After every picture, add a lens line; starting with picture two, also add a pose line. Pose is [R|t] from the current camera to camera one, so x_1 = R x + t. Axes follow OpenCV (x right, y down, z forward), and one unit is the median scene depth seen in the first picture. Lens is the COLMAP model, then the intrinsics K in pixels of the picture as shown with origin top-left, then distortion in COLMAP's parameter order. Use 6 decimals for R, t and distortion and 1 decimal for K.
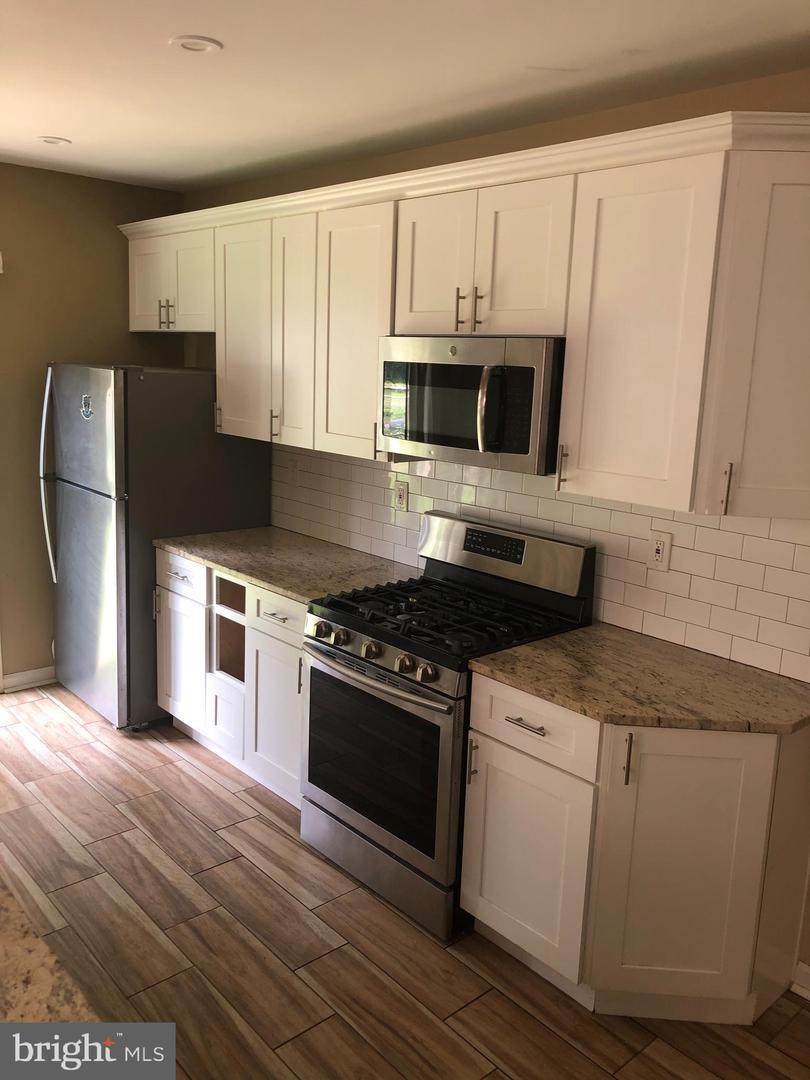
lens RADIAL K [[877.6, 0, 411.0], [0, 877.6, 519.8], [0, 0, 1]] dist [0.083051, -0.097198]
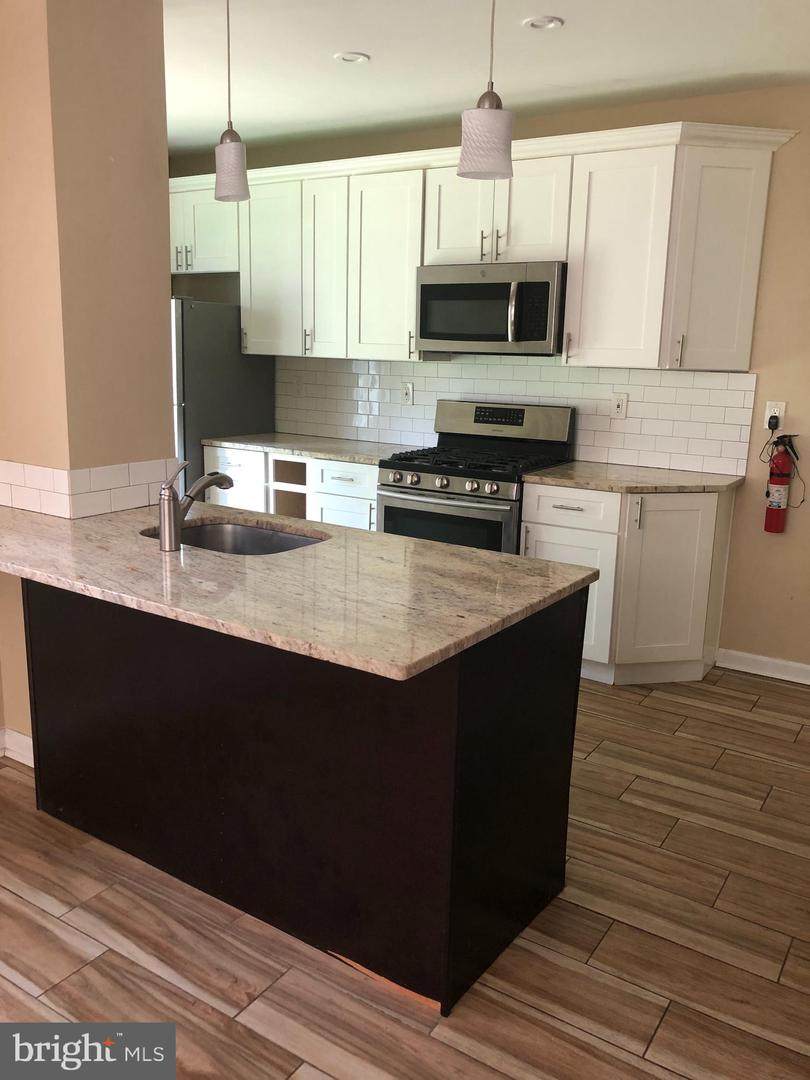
lens RADIAL K [[877.6, 0, 411.0], [0, 877.6, 519.8], [0, 0, 1]] dist [0.083051, -0.097198]
pose [[0.962178, -0.065008, 0.264553, -0.458961], [0.060620, 0.997855, 0.024726, 0.162968], [-0.265593, -0.007754, 0.964054, -0.364390]]
